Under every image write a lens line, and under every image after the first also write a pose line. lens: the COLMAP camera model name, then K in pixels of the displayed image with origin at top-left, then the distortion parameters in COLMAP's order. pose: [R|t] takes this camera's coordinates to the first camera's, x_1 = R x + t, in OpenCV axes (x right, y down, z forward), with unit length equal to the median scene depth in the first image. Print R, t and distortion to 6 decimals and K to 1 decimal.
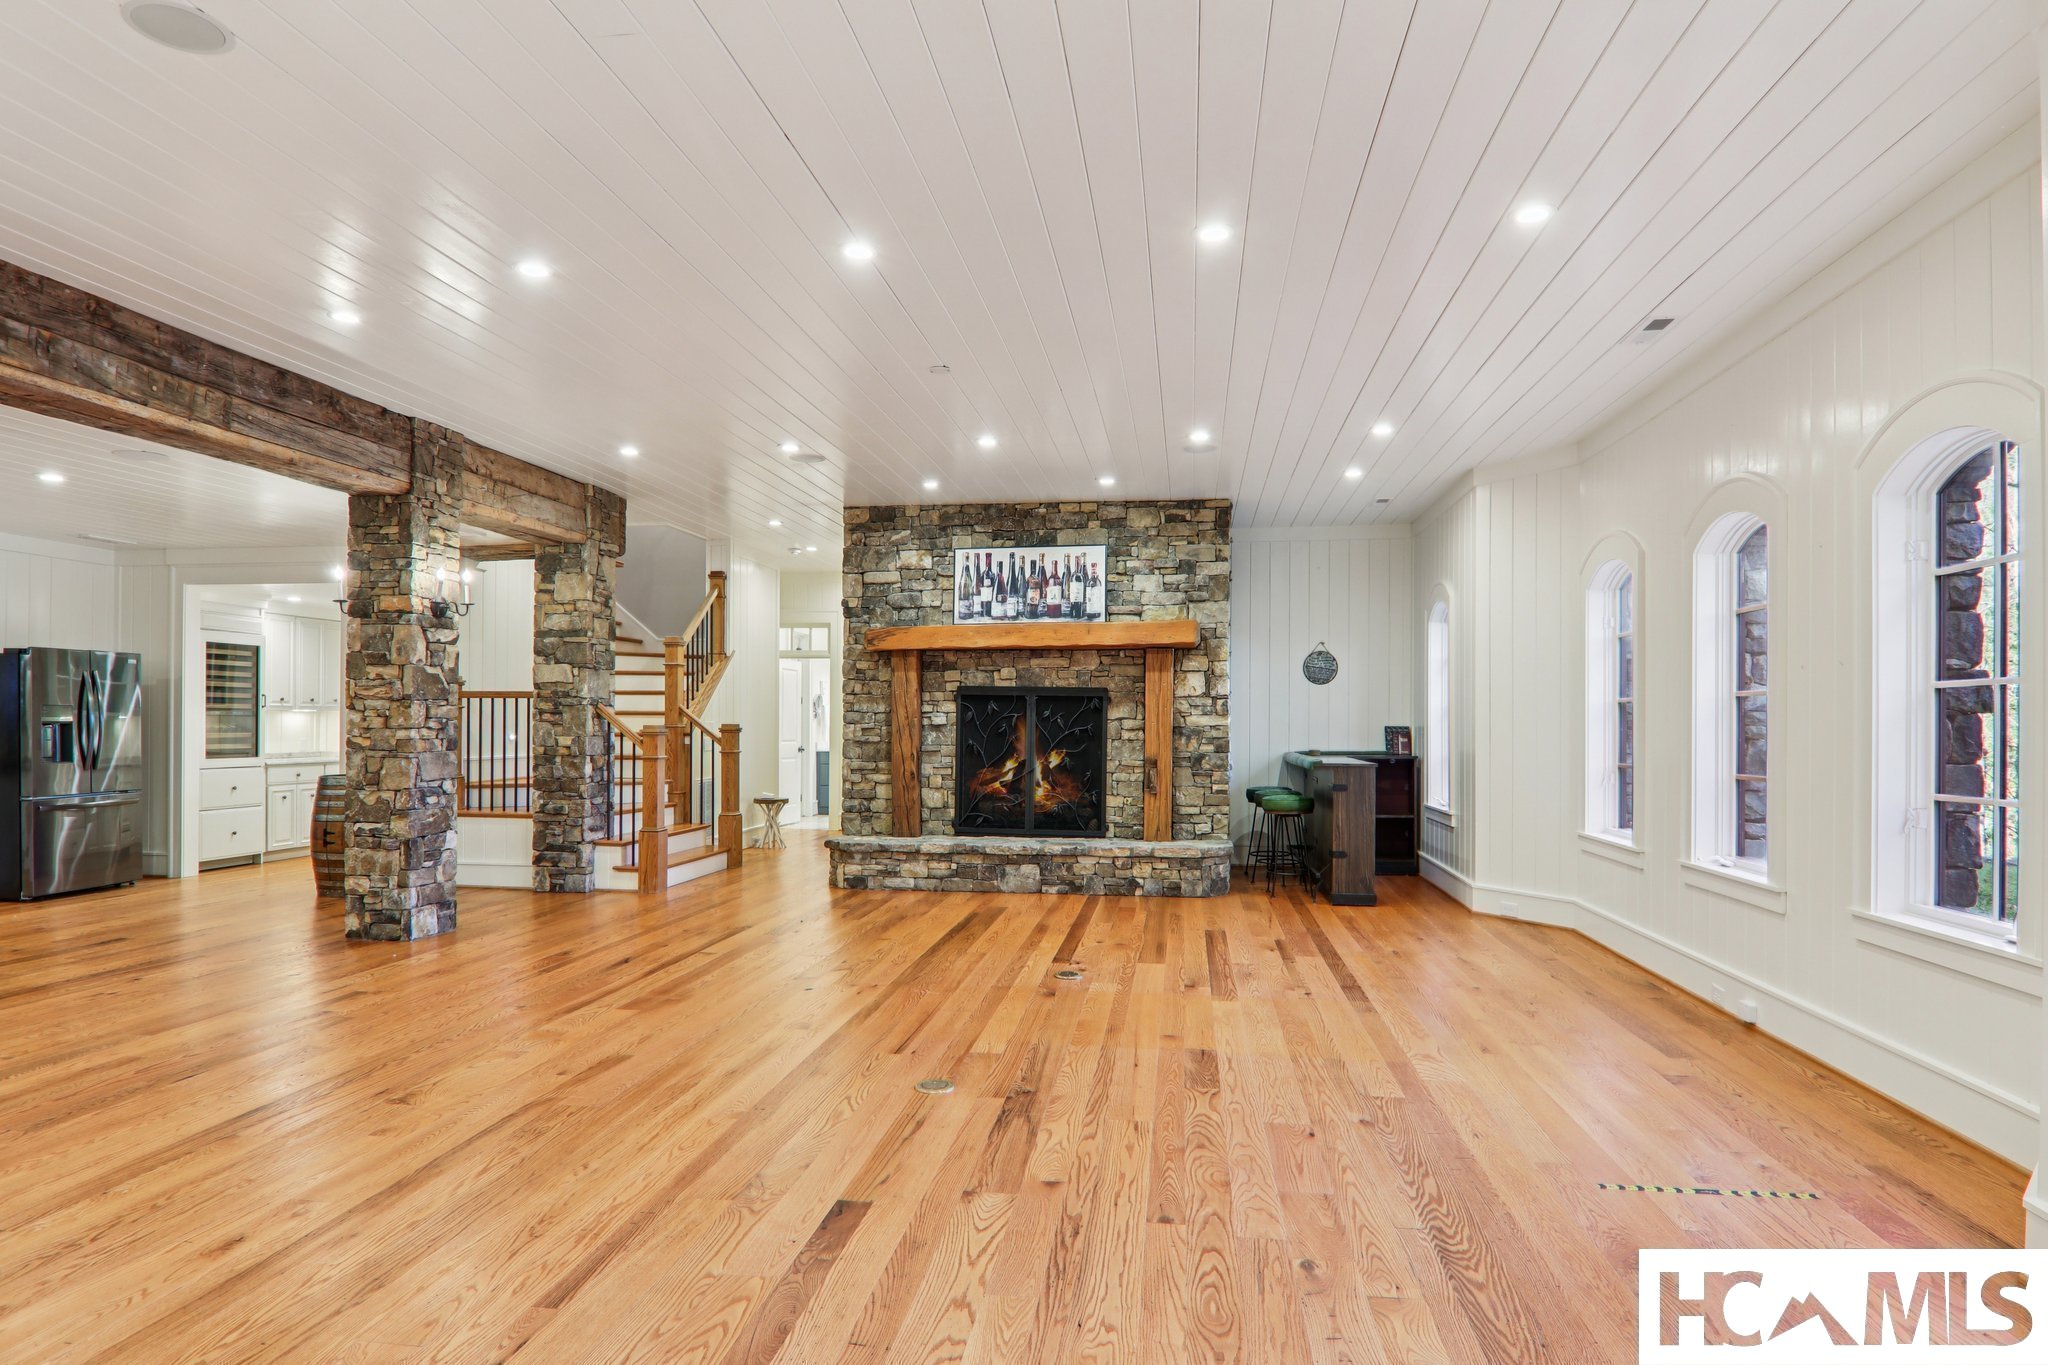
lens RADIAL K [[1179.5, 0, 1021.6], [0, 1179.5, 716.7], [0, 0, 1]] dist [0.007562, -0.017848]
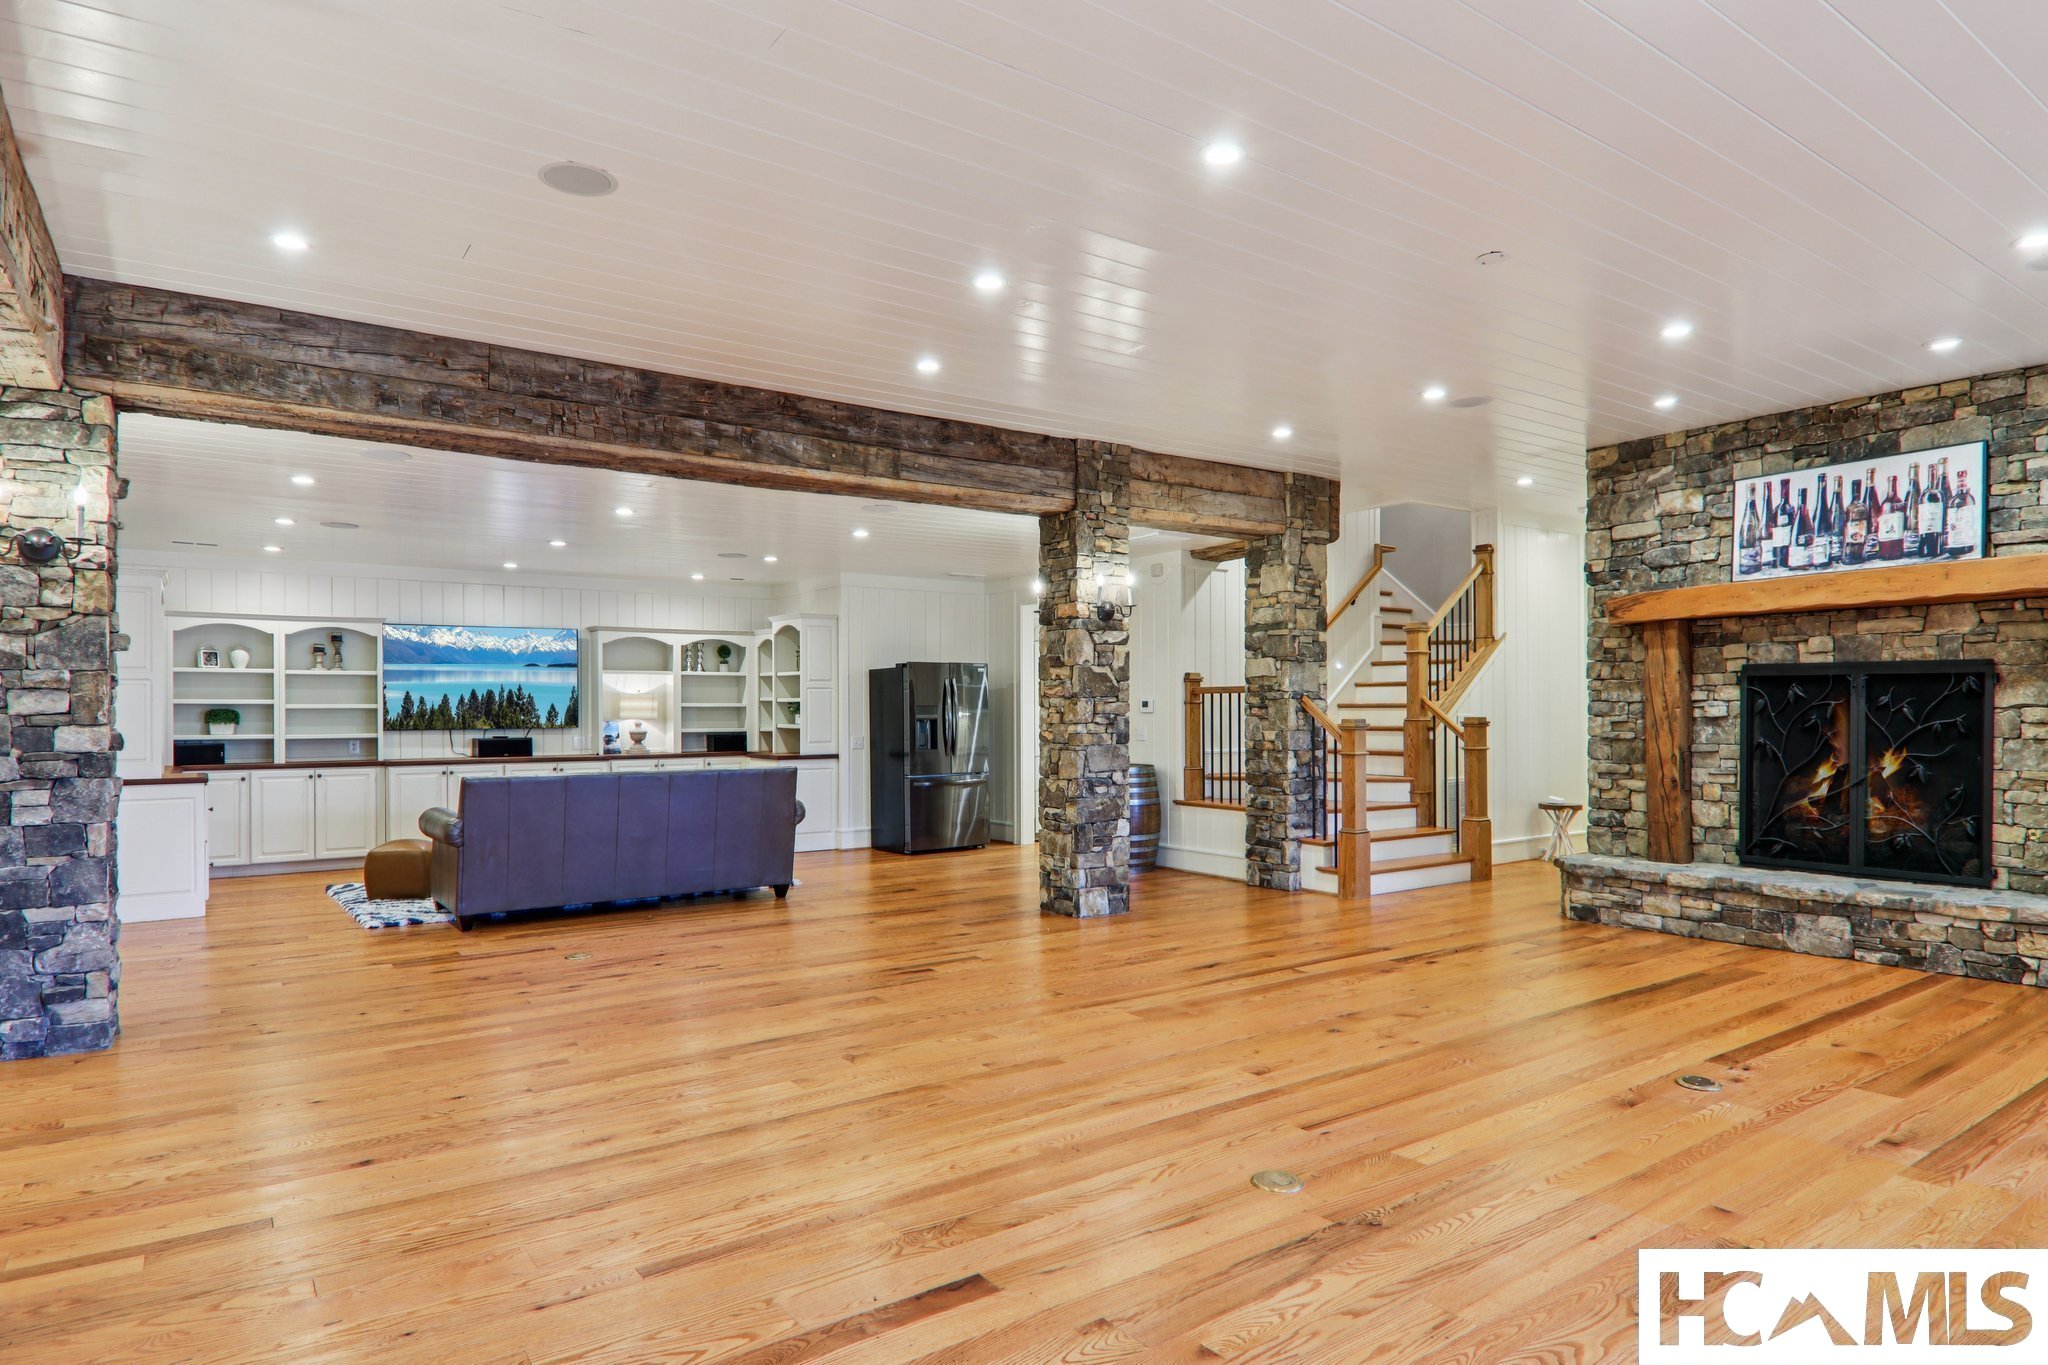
lens RADIAL K [[1179.5, 0, 988.5], [0, 1179.5, 710.8], [0, 0, 1]] dist [0.007562, -0.017848]
pose [[0.675465, -0.008661, -0.737341, 0.183692], [0.010499, 0.999943, -0.002128, -0.000378], [0.737317, -0.006304, 0.675517, 0.158636]]
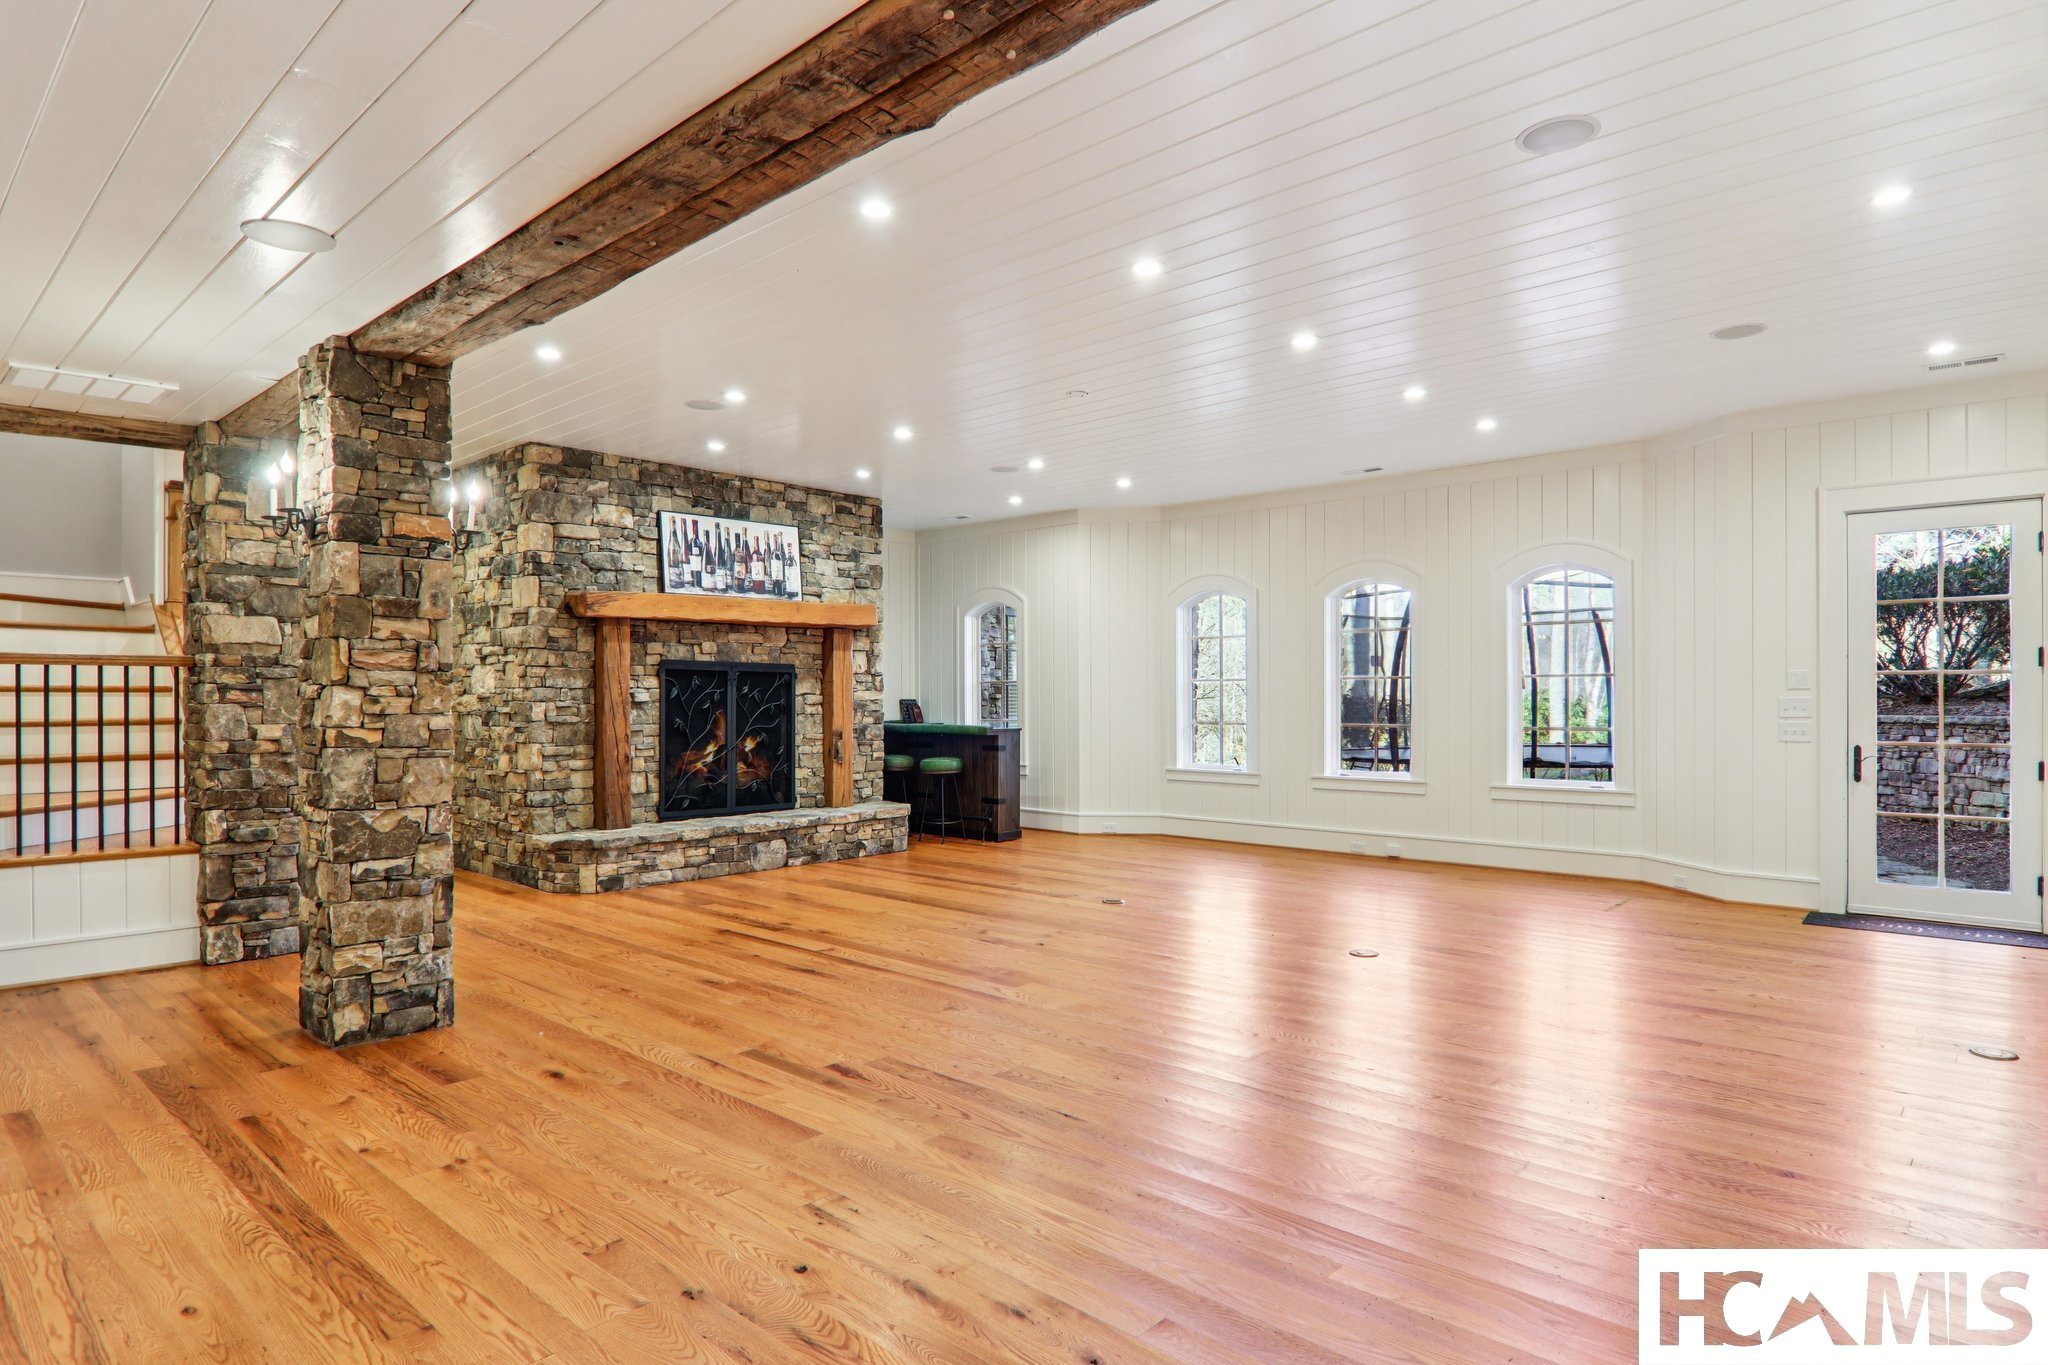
lens RADIAL K [[1179.5, 0, 1028.3], [0, 1179.5, 695.1], [0, 0, 1]] dist [0.007562, -0.017848]
pose [[0.541221, -0.005693, 0.840861, -0.719177], [0.001583, 0.999982, 0.005751, -0.003185], [-0.840879, -0.001781, 0.541220, 0.275809]]
